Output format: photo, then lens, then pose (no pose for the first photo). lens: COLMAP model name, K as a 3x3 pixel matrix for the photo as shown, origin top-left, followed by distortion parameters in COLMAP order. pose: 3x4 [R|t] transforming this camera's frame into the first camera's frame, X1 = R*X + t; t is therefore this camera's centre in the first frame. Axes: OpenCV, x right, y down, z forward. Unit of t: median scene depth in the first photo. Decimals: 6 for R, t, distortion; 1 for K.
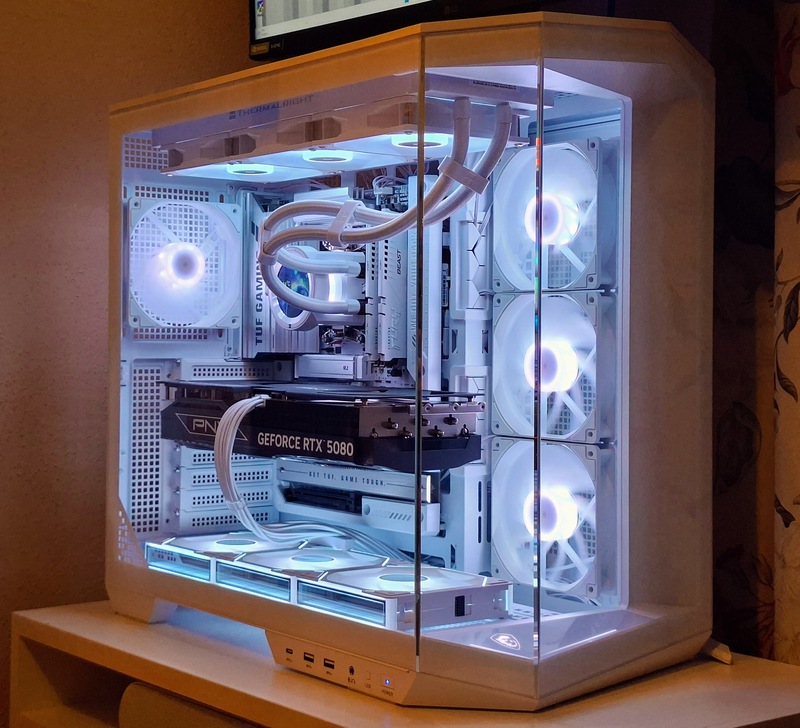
lens RADIAL K [[1442.1, 0, 400.0], [0, 1442.1, 364.0], [0, 0, 1]] dist [0.033229, -0.005969]
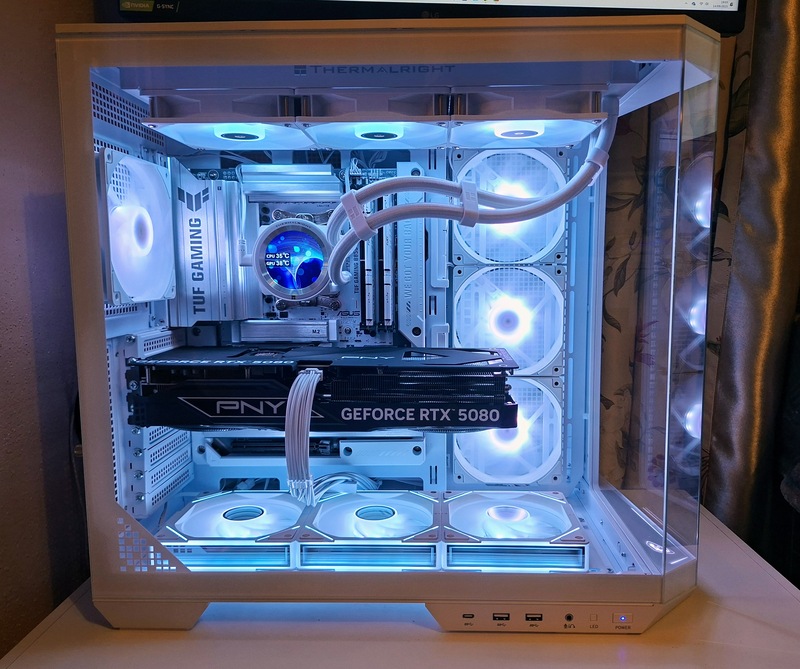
lens RADIAL K [[634.5, 0, 401.4], [0, 634.5, 344.7], [0, 0, 1]] dist [0.042013, -0.007931]
pose [[0.636505, -0.103923, 0.764239, -0.393754], [0.021213, 0.992865, 0.117345, -0.045919], [-0.770981, -0.058479, 0.634168, 0.674552]]
